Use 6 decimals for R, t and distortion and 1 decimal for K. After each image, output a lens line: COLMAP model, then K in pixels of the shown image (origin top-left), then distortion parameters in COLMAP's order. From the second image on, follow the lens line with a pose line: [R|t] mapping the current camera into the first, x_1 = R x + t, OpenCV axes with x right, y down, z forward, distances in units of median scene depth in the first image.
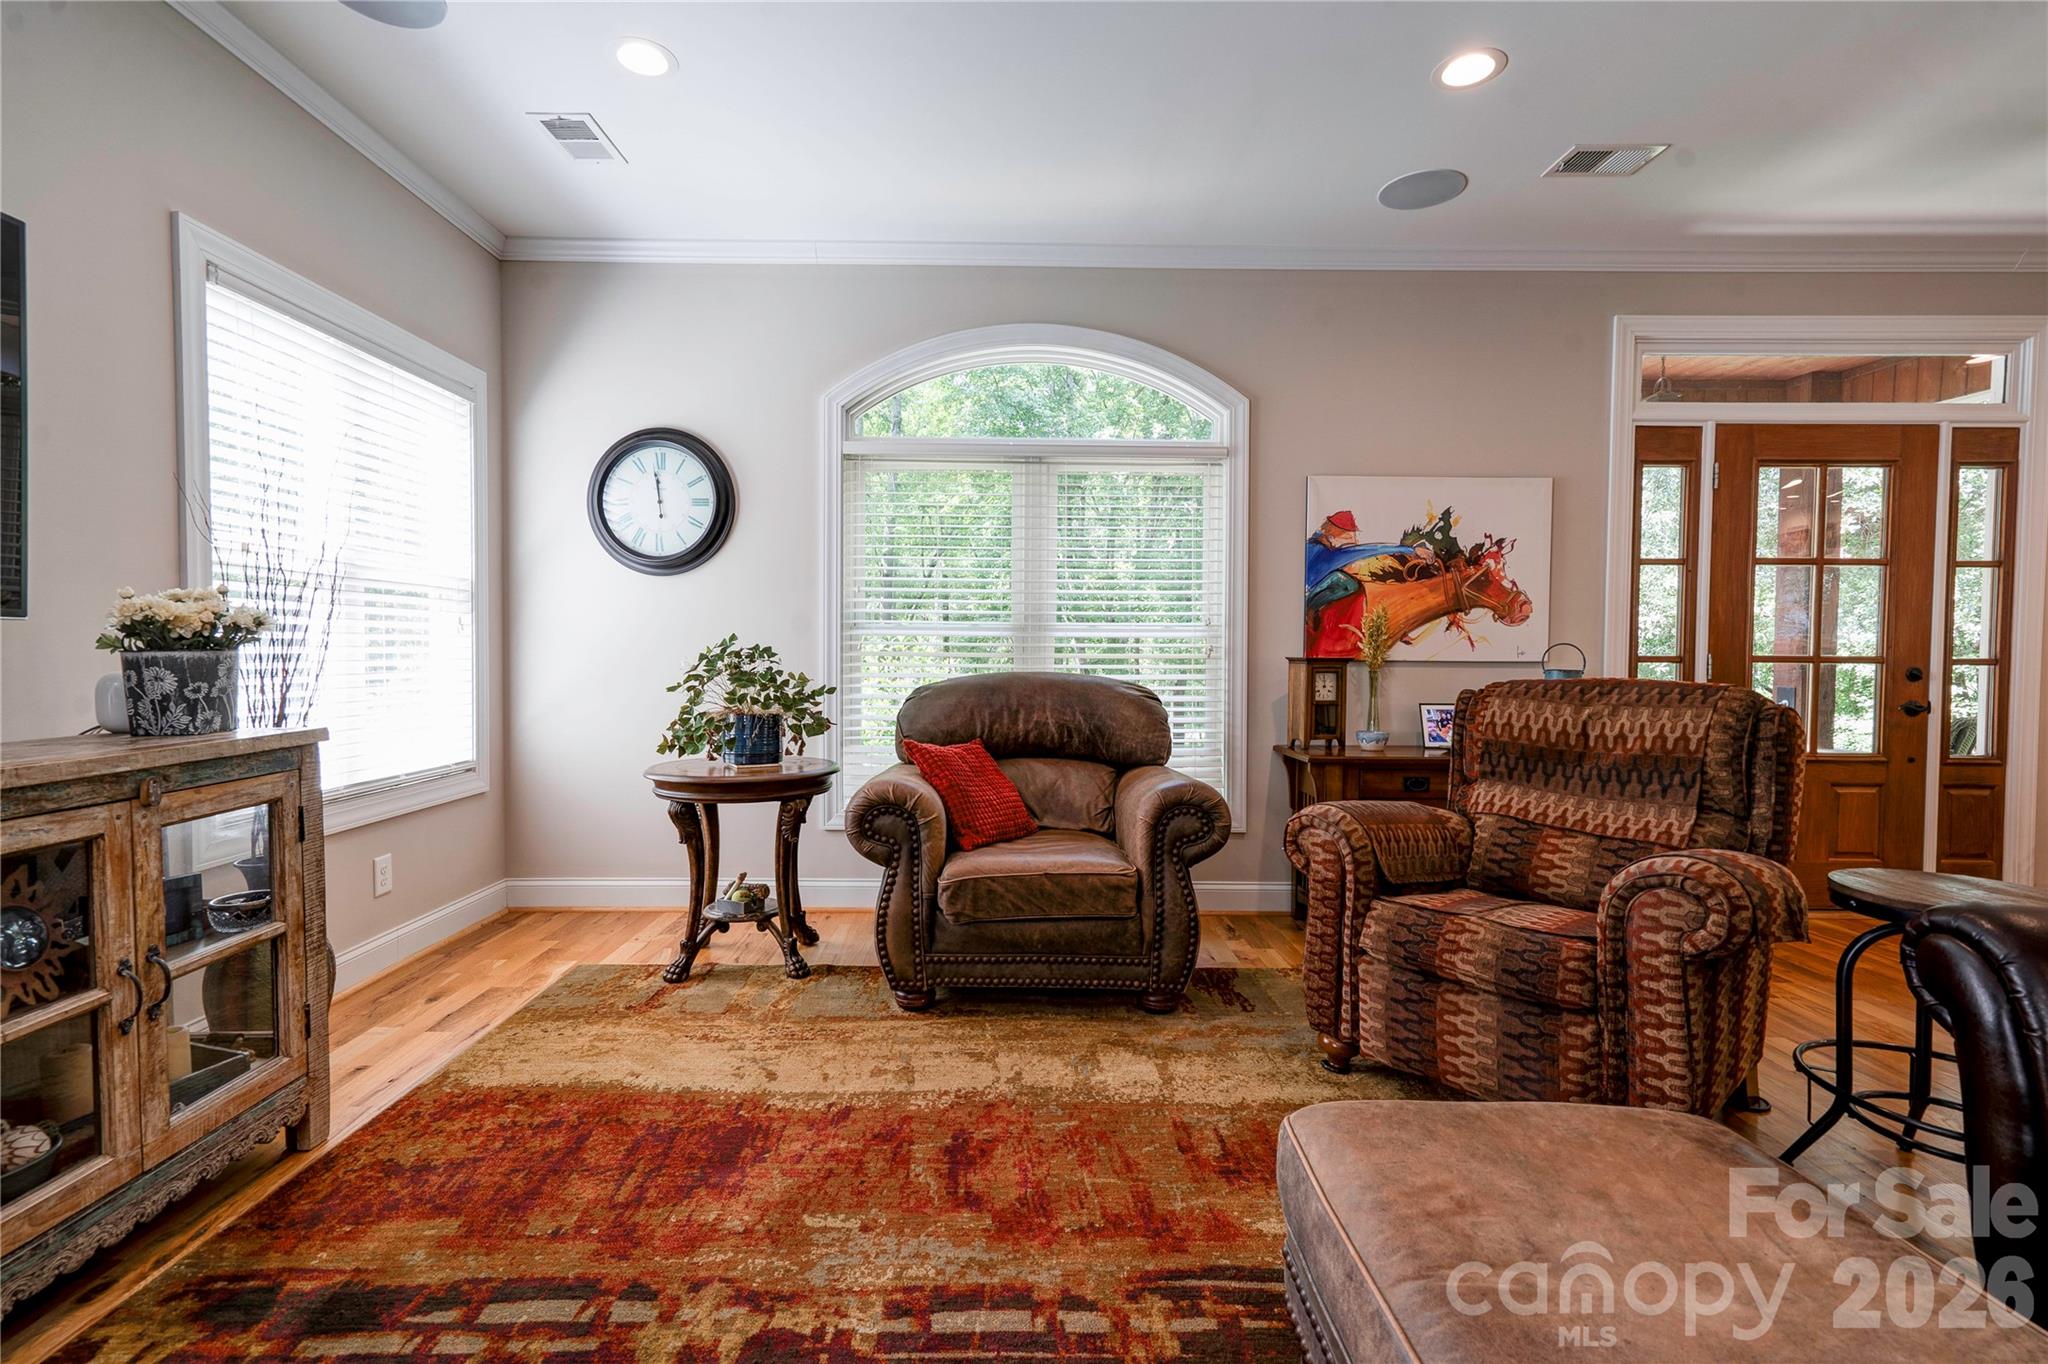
lens RADIAL K [[946.4, 0, 1021.2], [0, 946.4, 675.0], [0, 0, 1]] dist [0.000308, 0.004822]
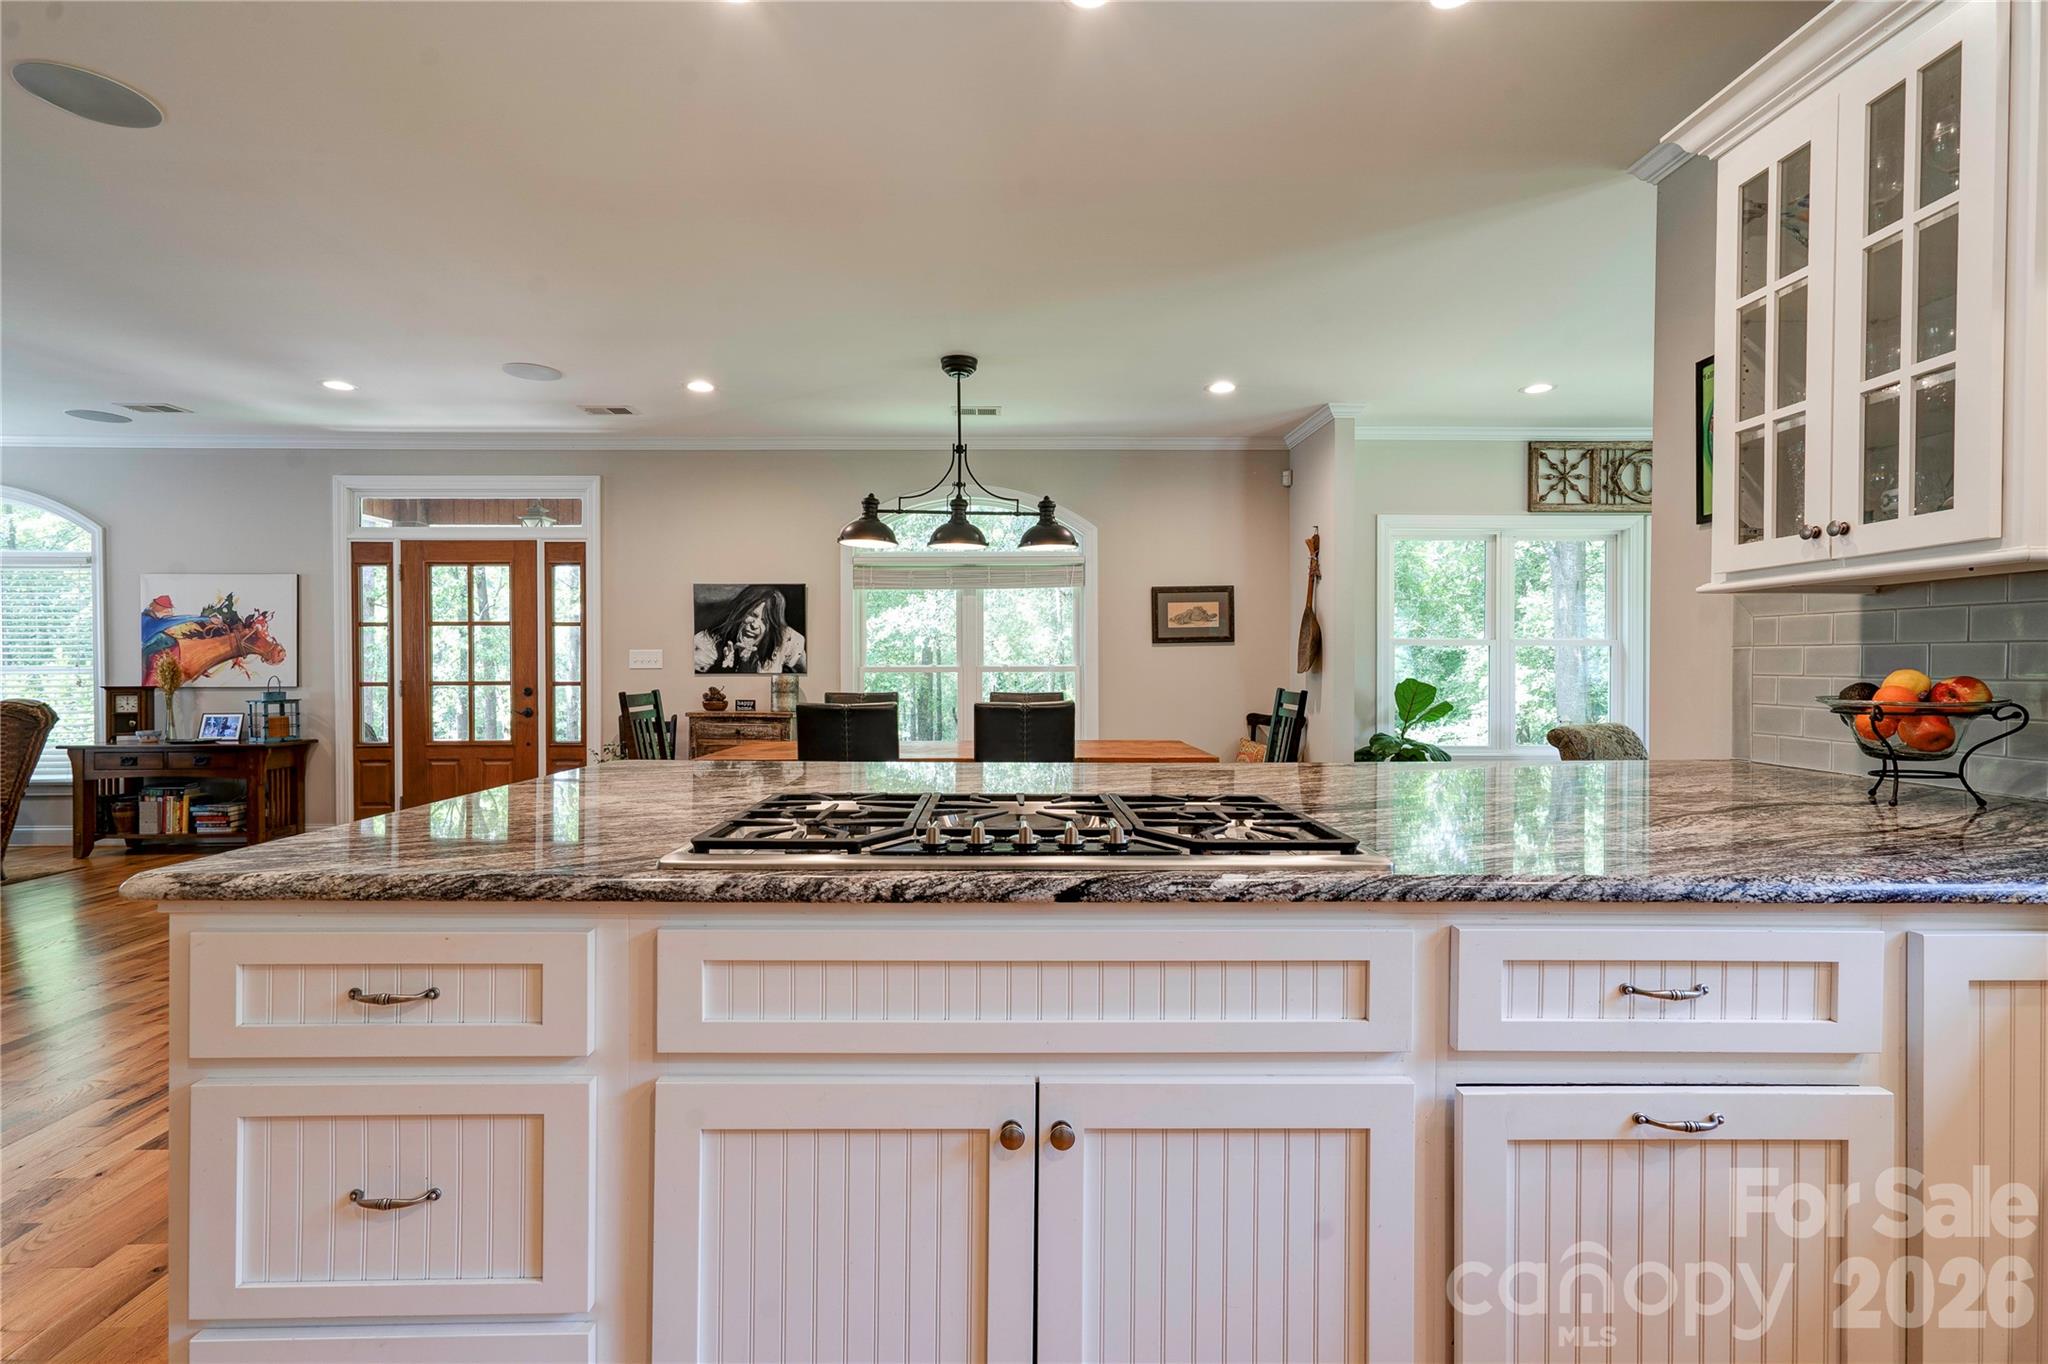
lens RADIAL K [[946.4, 0, 1013.7], [0, 946.4, 673.2], [0, 0, 1]] dist [0.000308, 0.004822]
pose [[0.999796, -0.012152, 0.016106, 2.069457], [0.012593, 0.999540, -0.027592, 0.027528], [-0.015763, 0.027789, 0.999490, -0.761973]]
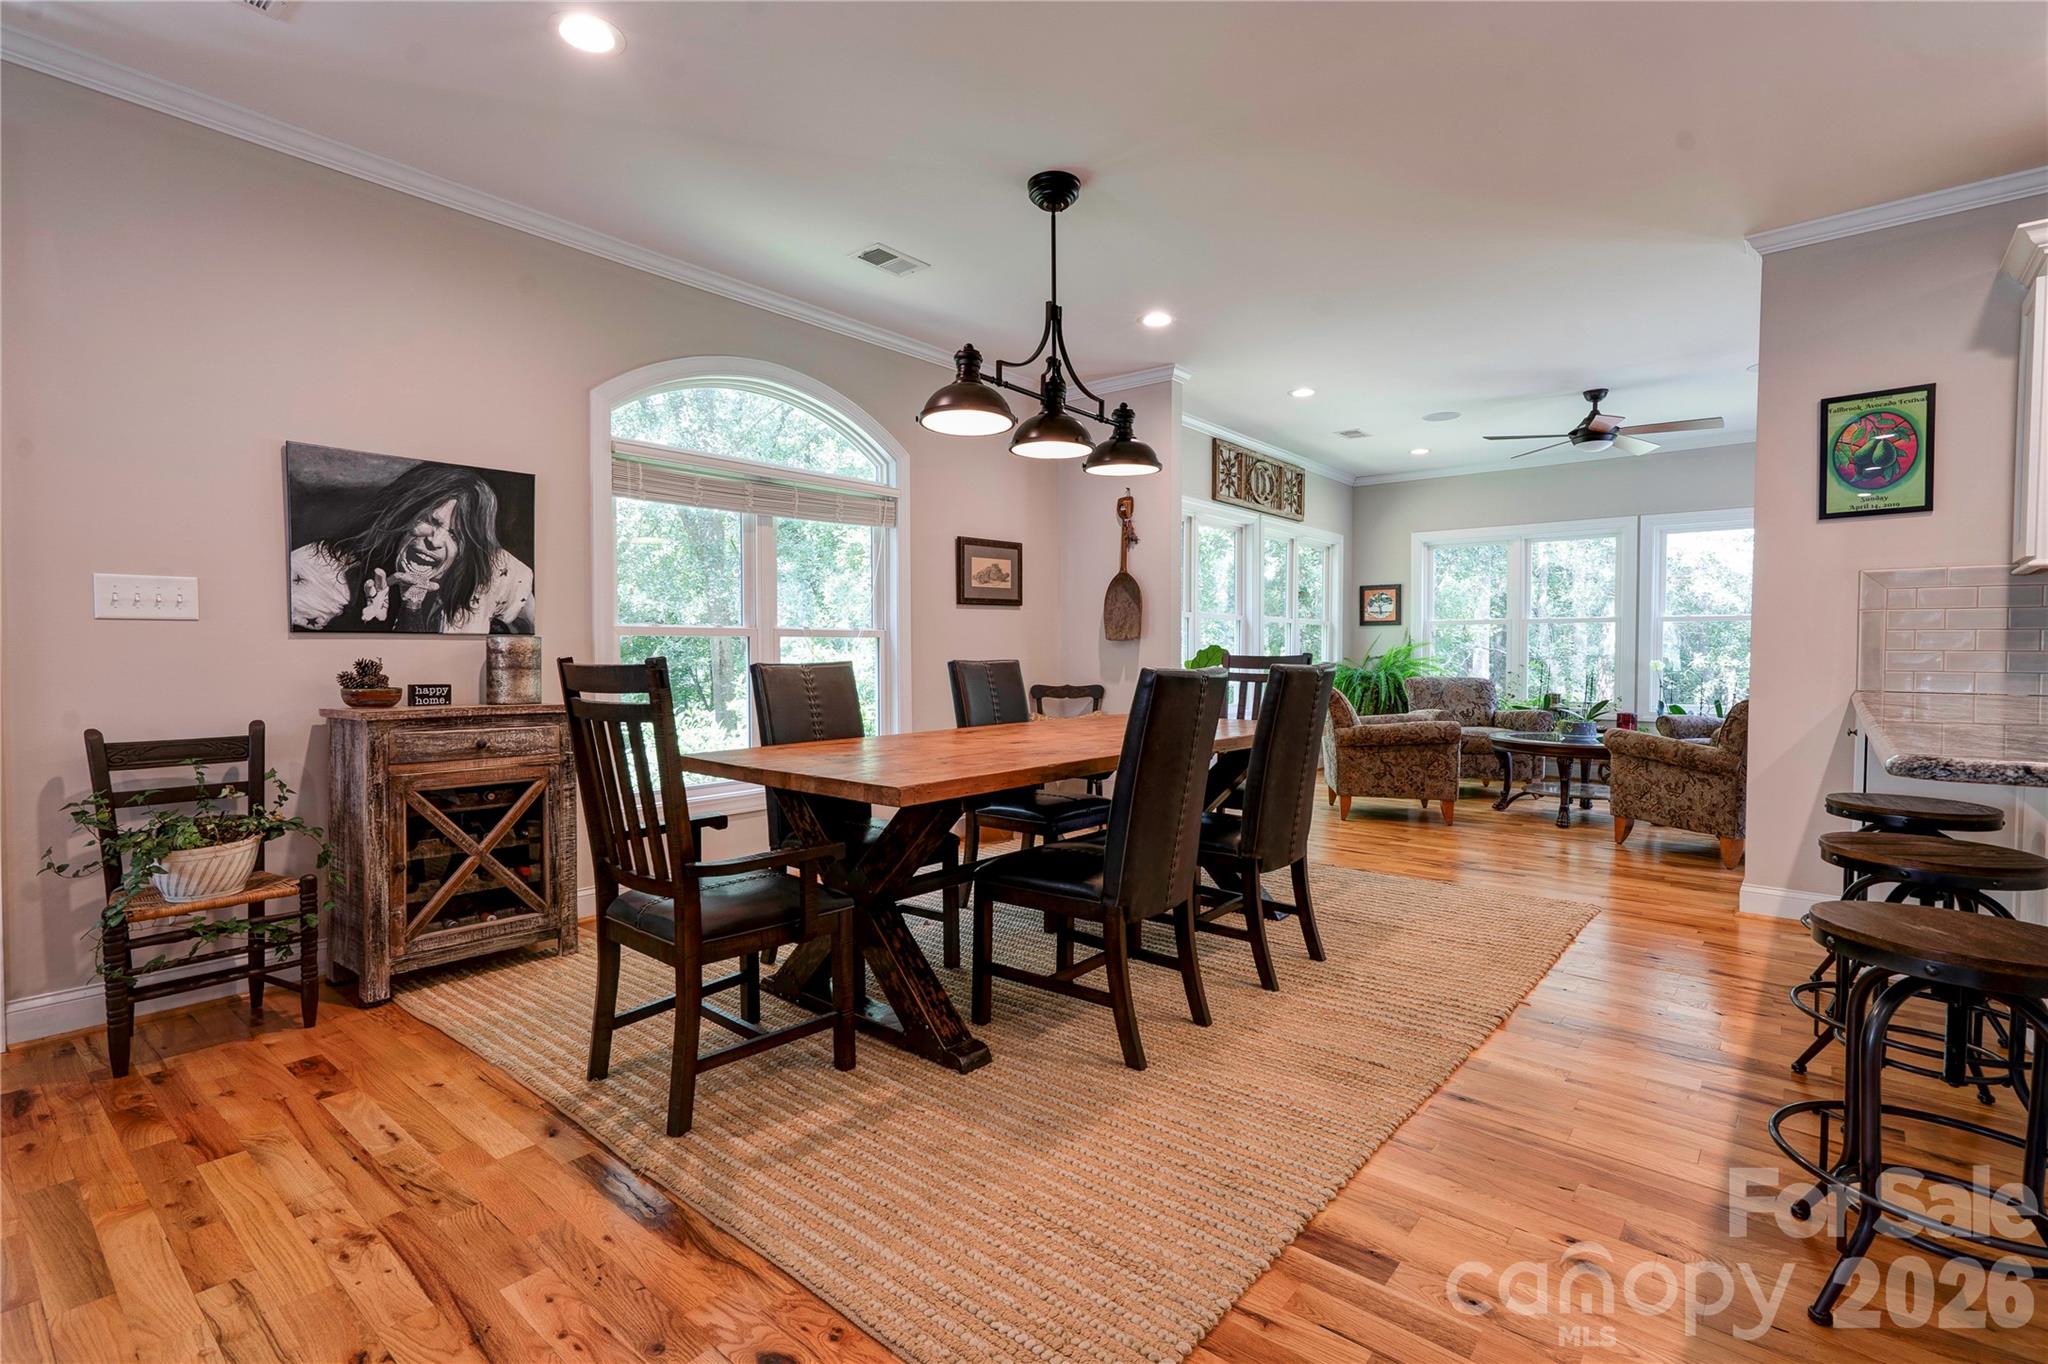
lens RADIAL K [[946.4, 0, 1004.8], [0, 946.4, 671.6], [0, 0, 1]] dist [0.000308, 0.004822]
pose [[0.649973, -0.028997, 0.759404, 1.211760], [0.032649, 0.999415, 0.010217, 0.018276], [-0.759256, 0.018153, 0.650539, 0.048440]]
